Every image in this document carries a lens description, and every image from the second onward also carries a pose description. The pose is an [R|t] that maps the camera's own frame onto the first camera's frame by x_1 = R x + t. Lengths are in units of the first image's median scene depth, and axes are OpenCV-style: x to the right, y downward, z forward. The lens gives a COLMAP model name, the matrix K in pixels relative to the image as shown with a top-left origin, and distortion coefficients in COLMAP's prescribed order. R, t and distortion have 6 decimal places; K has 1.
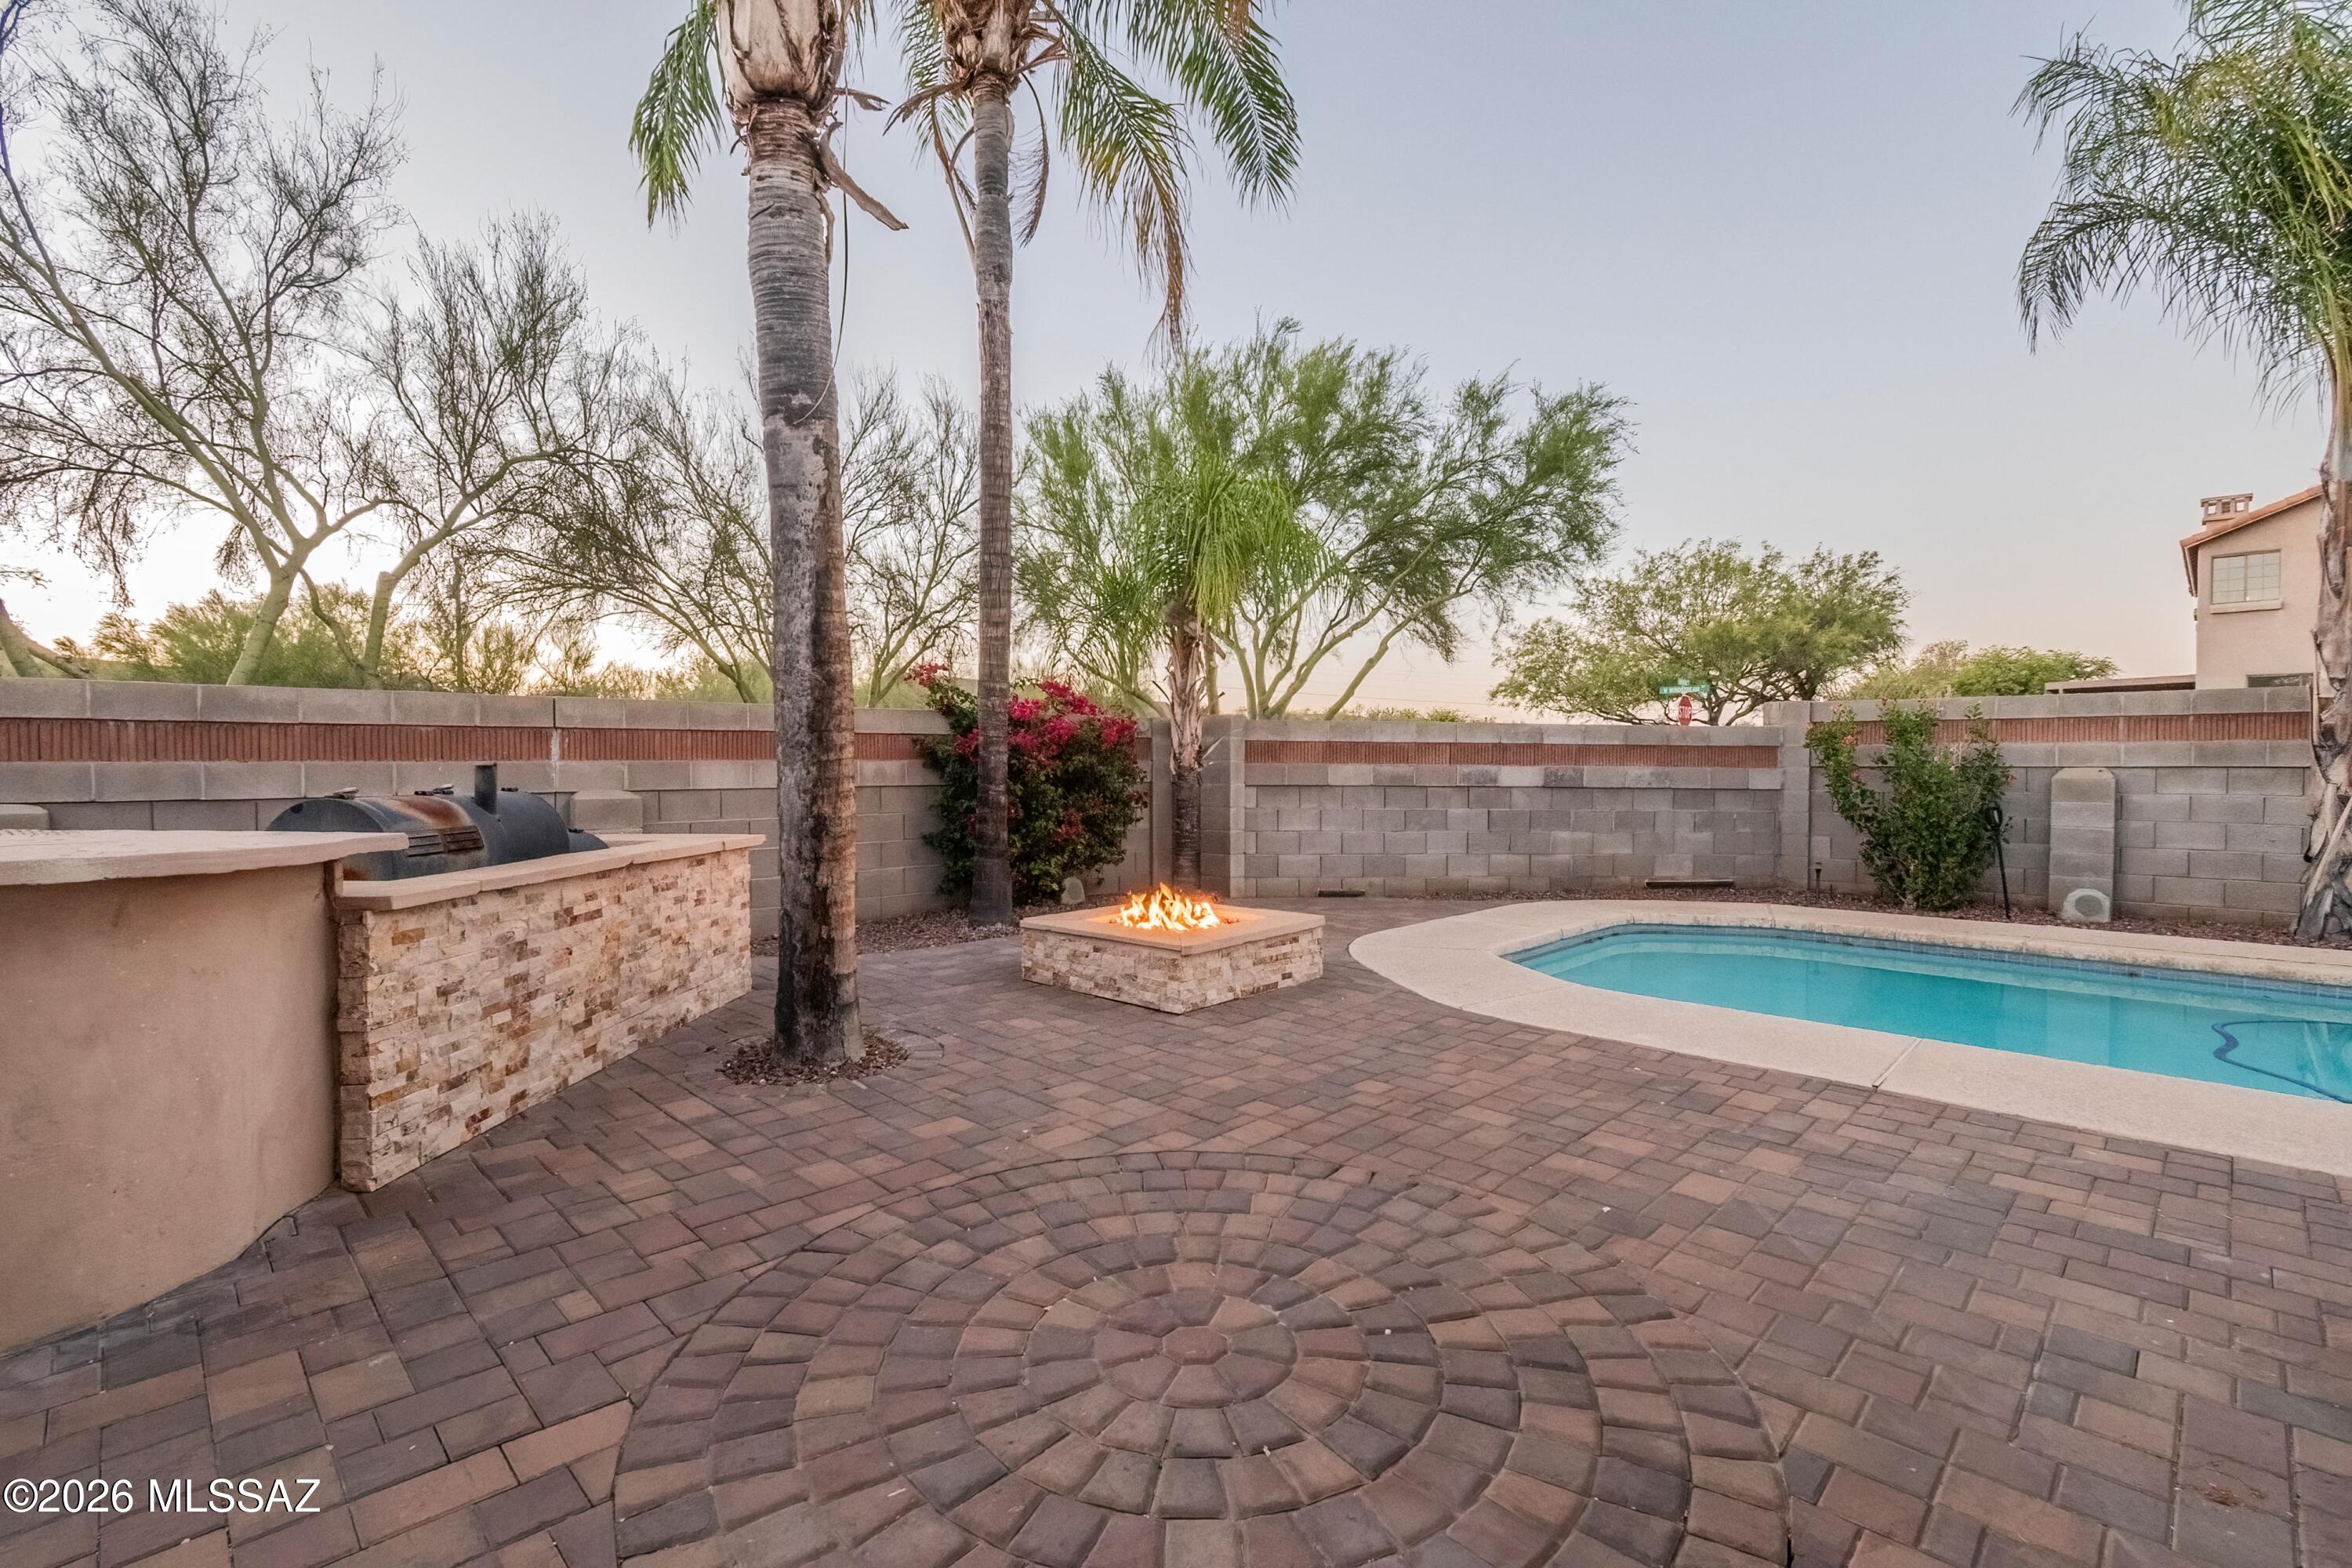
lens RADIAL K [[1067.4, 0, 1167.5], [0, 1067.4, 797.7], [0, 0, 1]] dist [-0.000625, -0.000825]
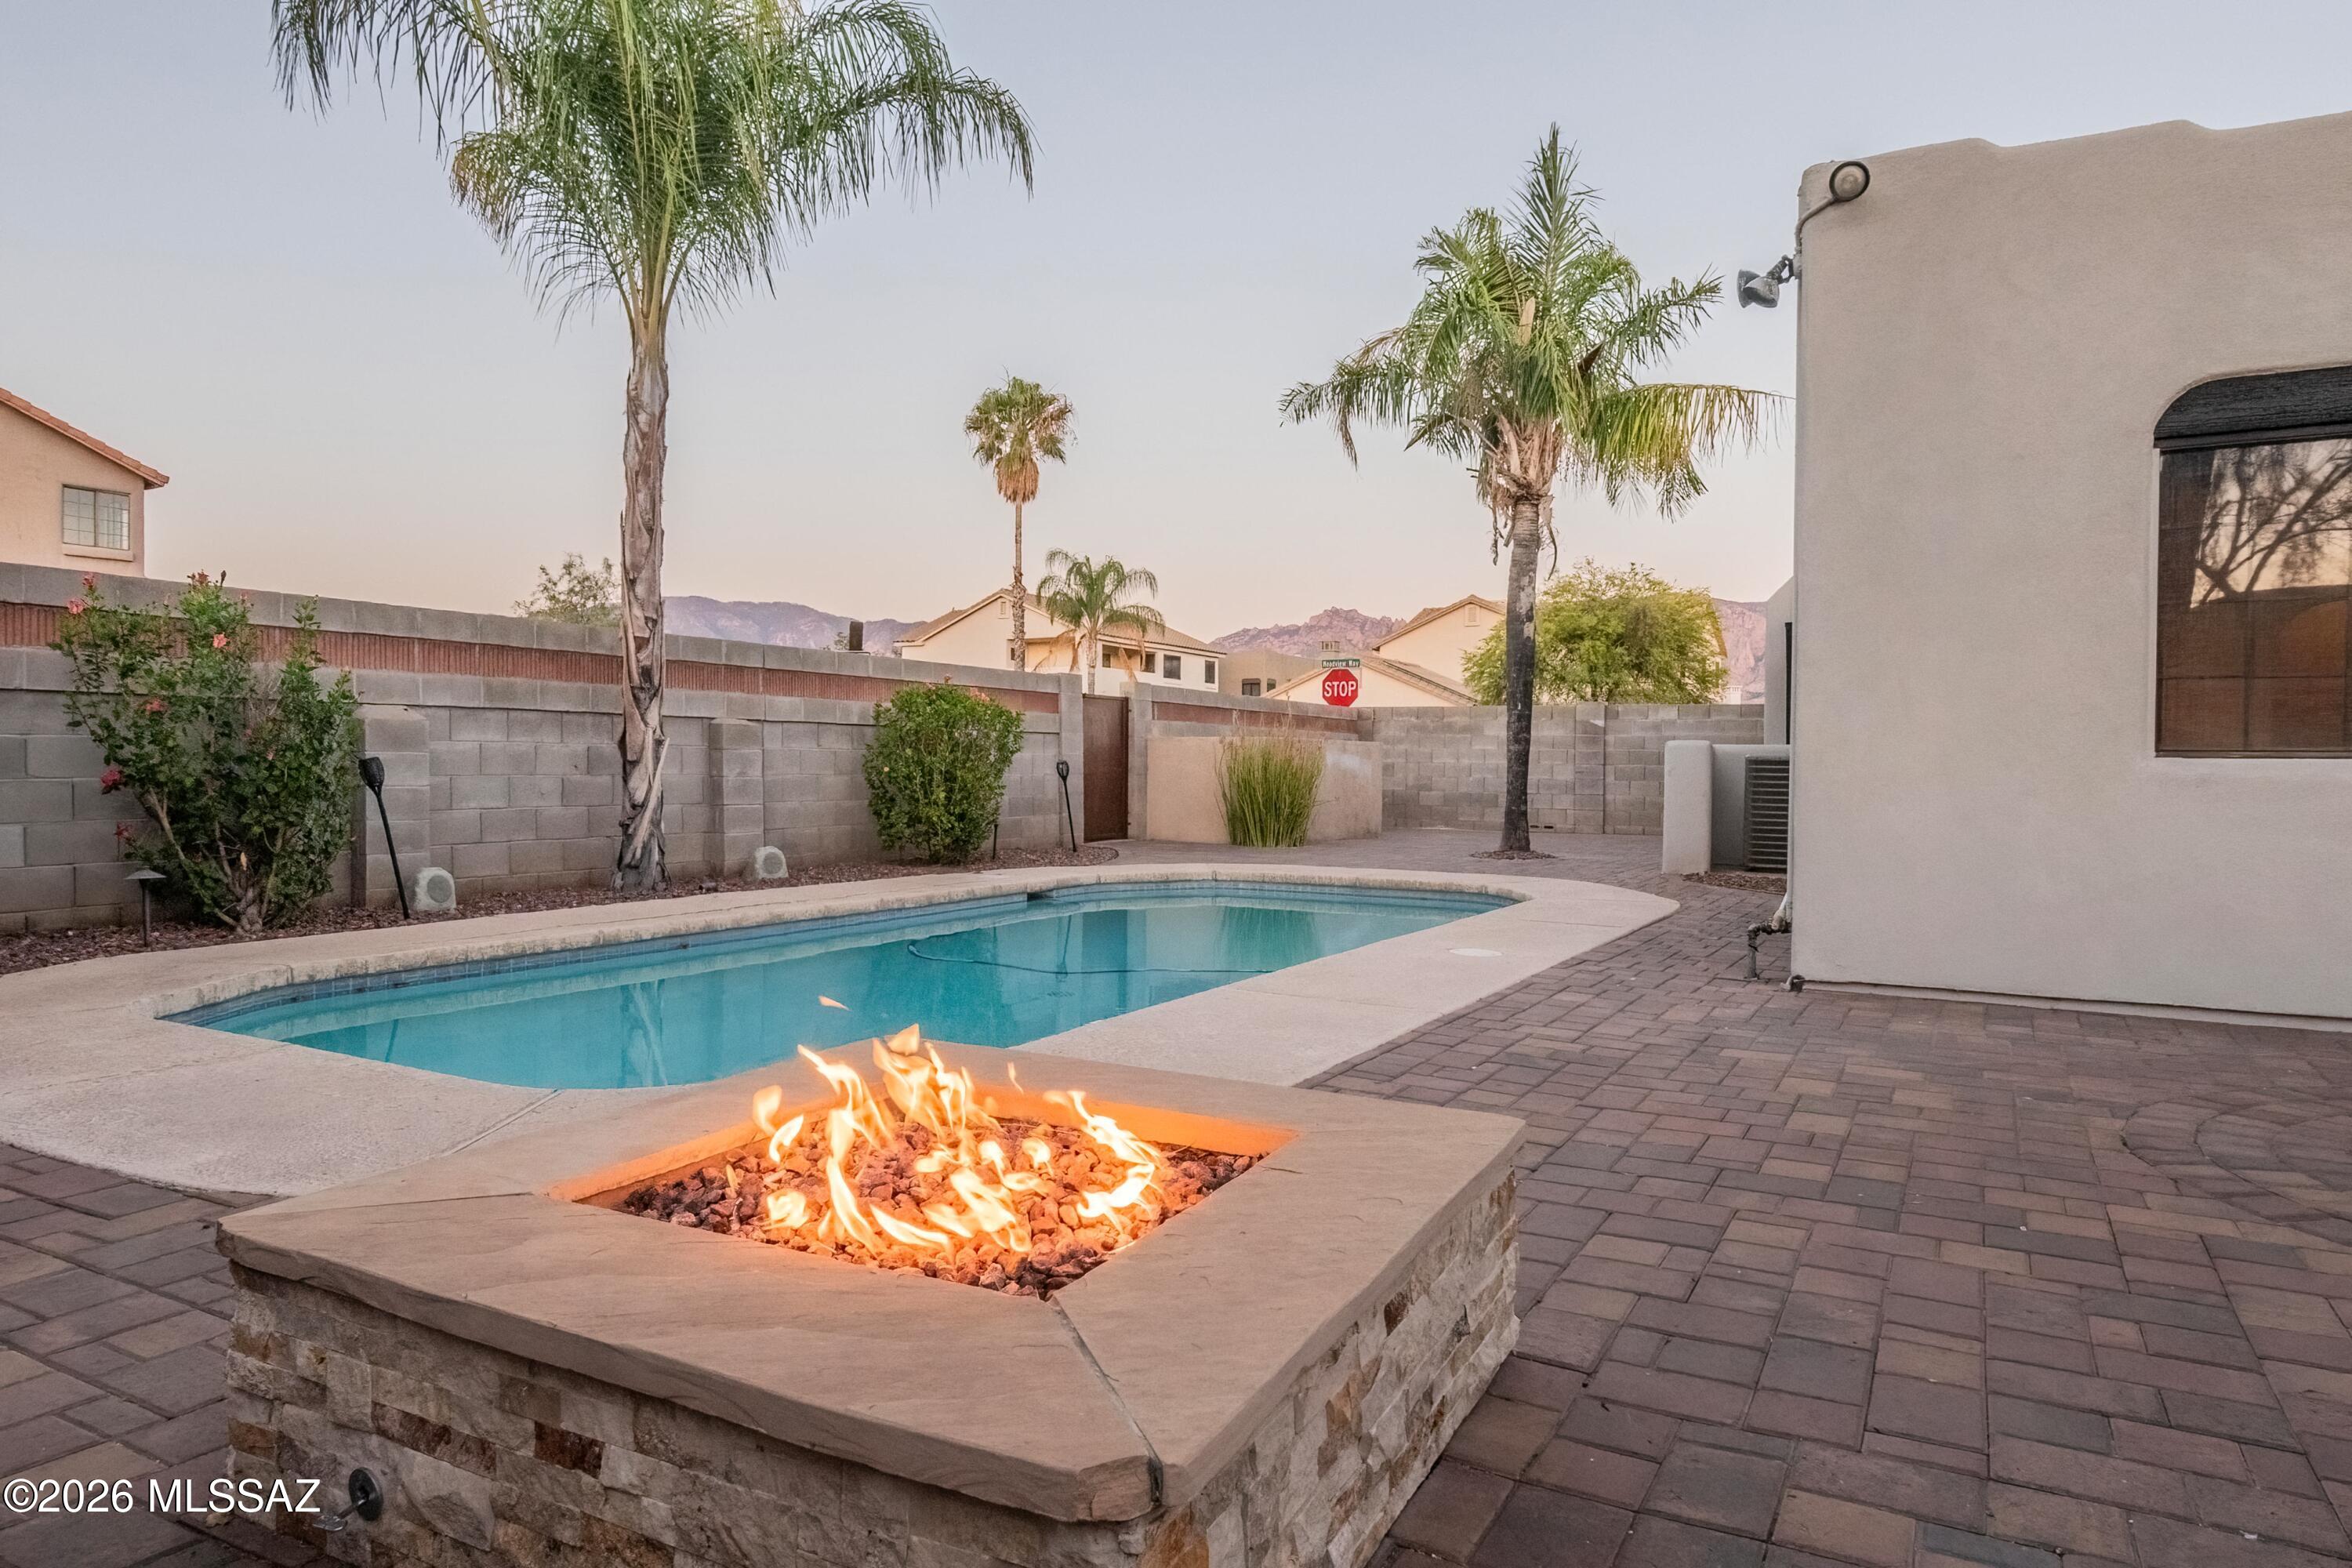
lens RADIAL K [[1415.5, 0, 1176.0], [0, 1415.5, 784.0], [0, 0, 1]] dist [0.000620, -0.001672]
pose [[-0.268722, -0.015786, 0.963088, -0.262513], [0.024857, 0.999419, 0.023317, 0.020145], [-0.962897, 0.030205, -0.268173, 0.881289]]
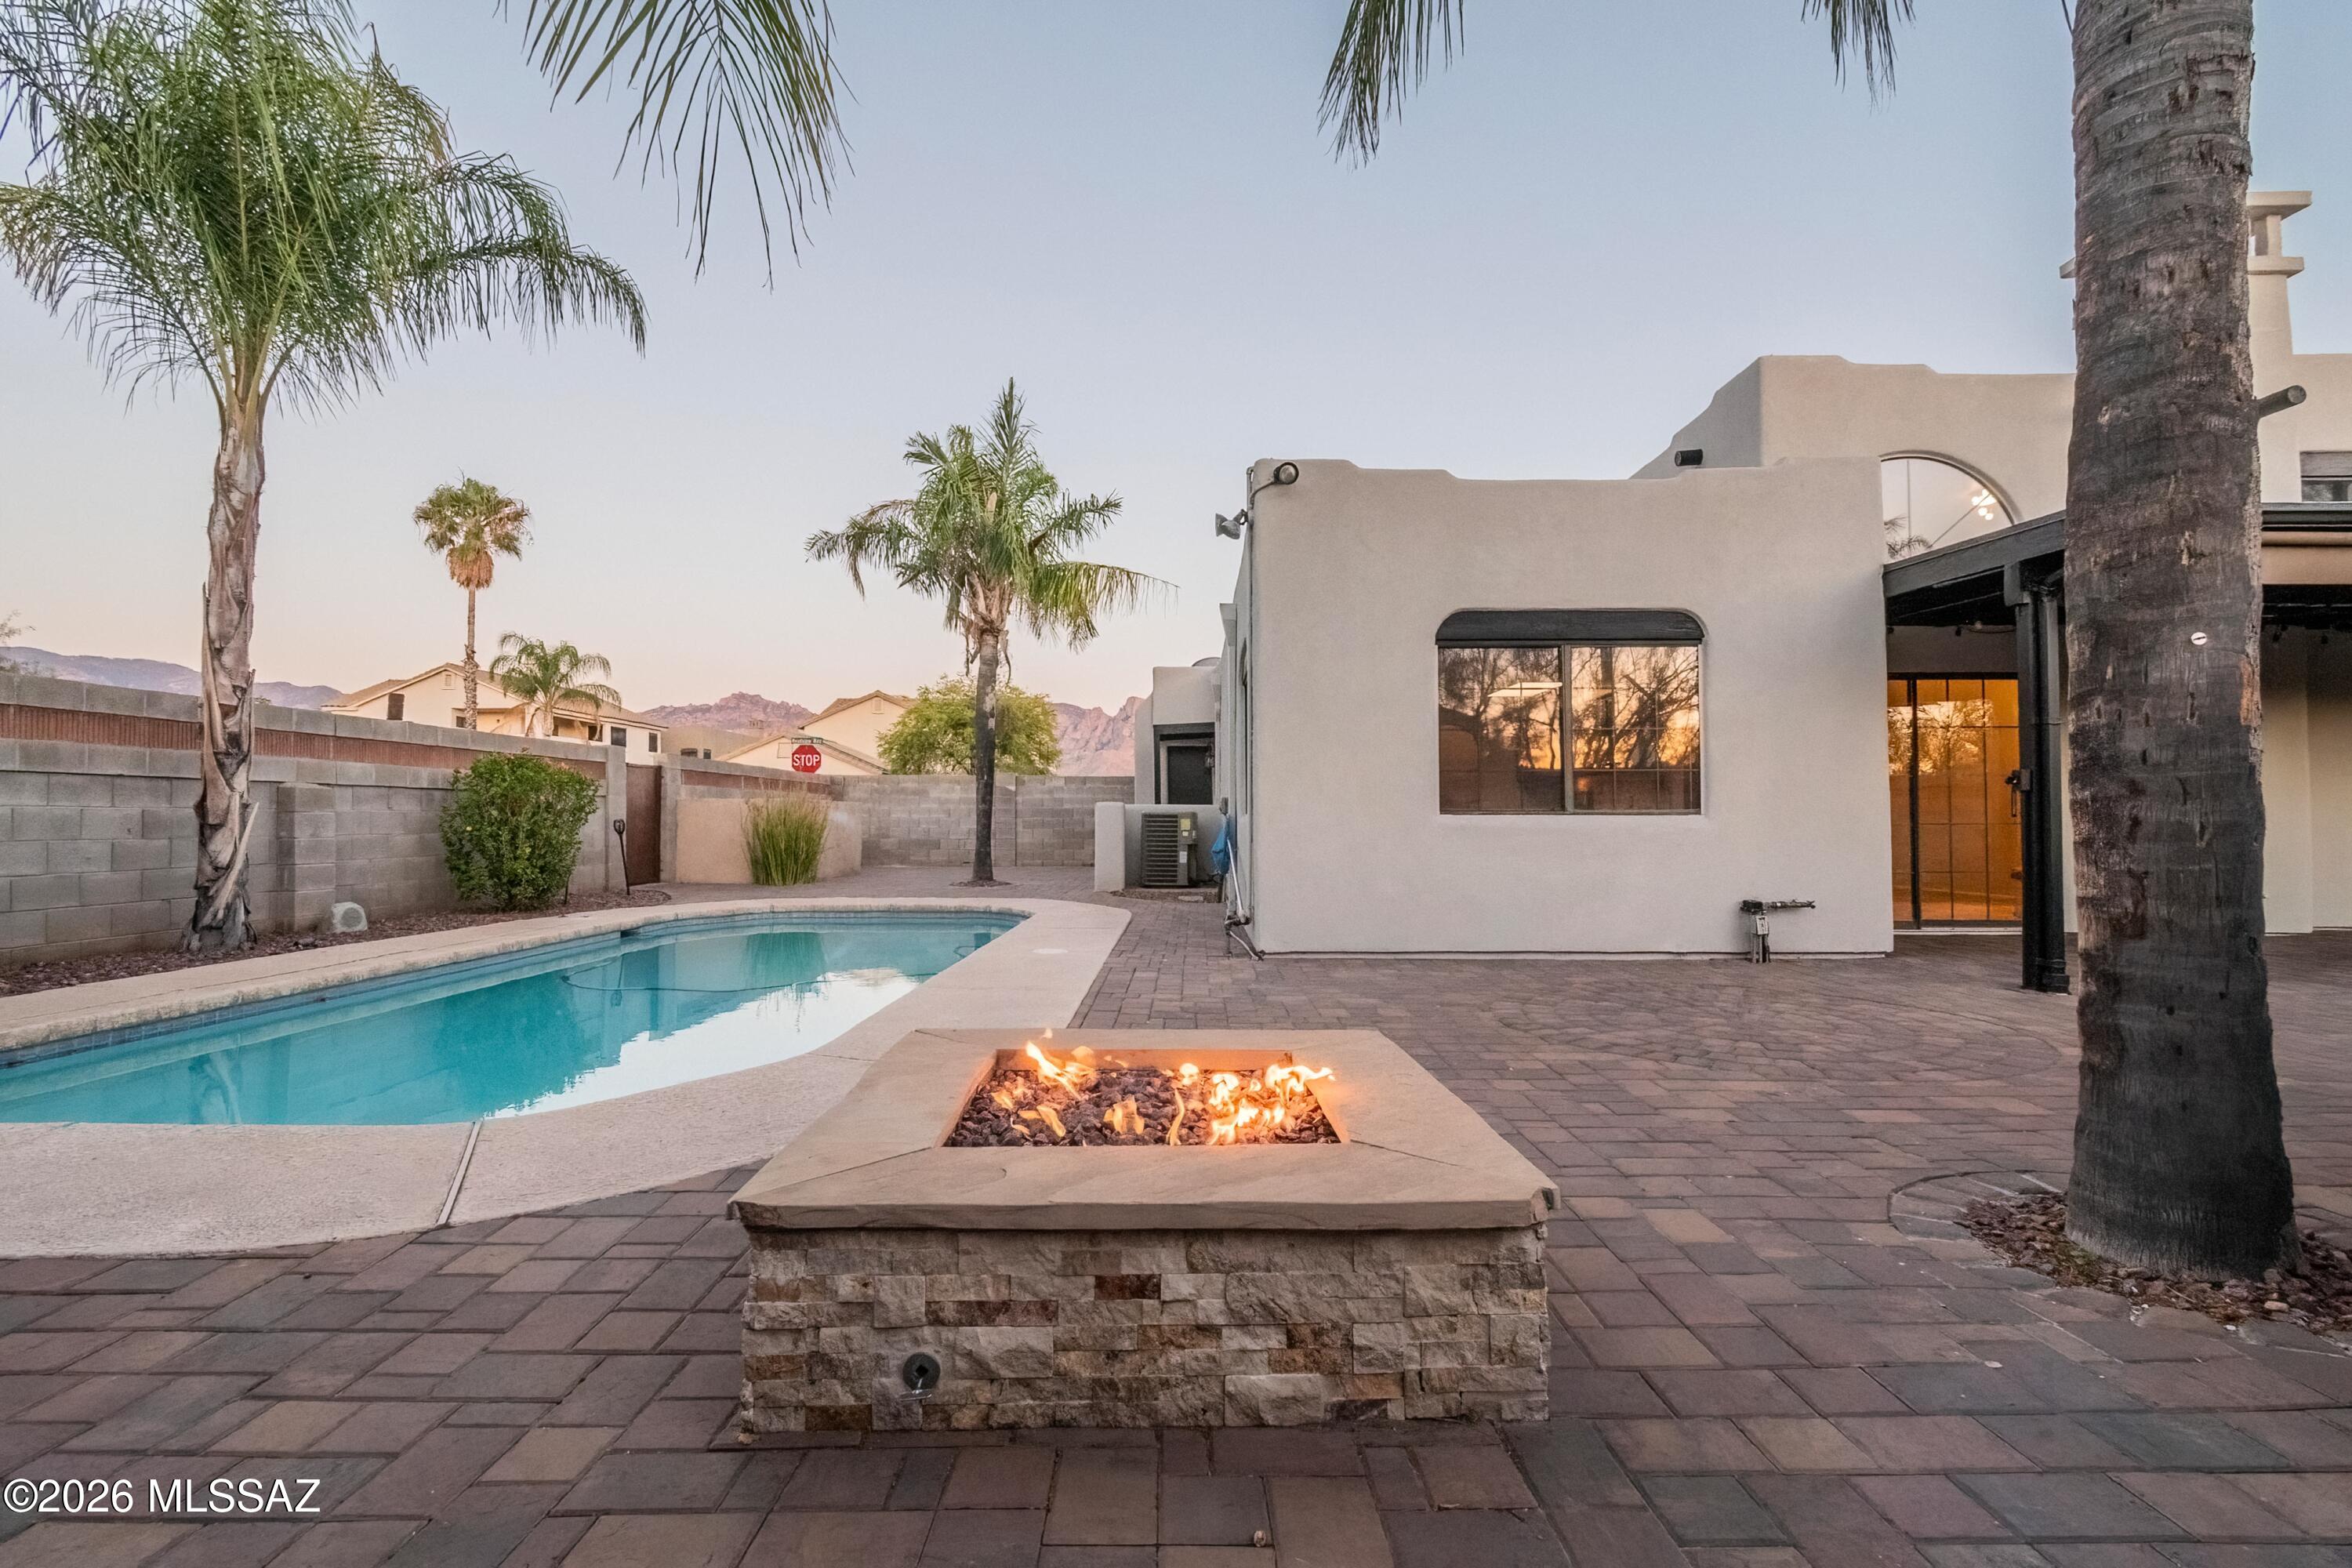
lens RADIAL K [[1052.5, 0, 1176.0], [0, 1052.5, 784.0], [0, 0, 1]] dist [0.003290, -0.000710]
pose [[-0.702738, 0.022980, 0.711078, -0.222606], [0.024560, 0.999666, -0.008034, 0.009286], [-0.711025, 0.011818, -0.703068, 1.061541]]
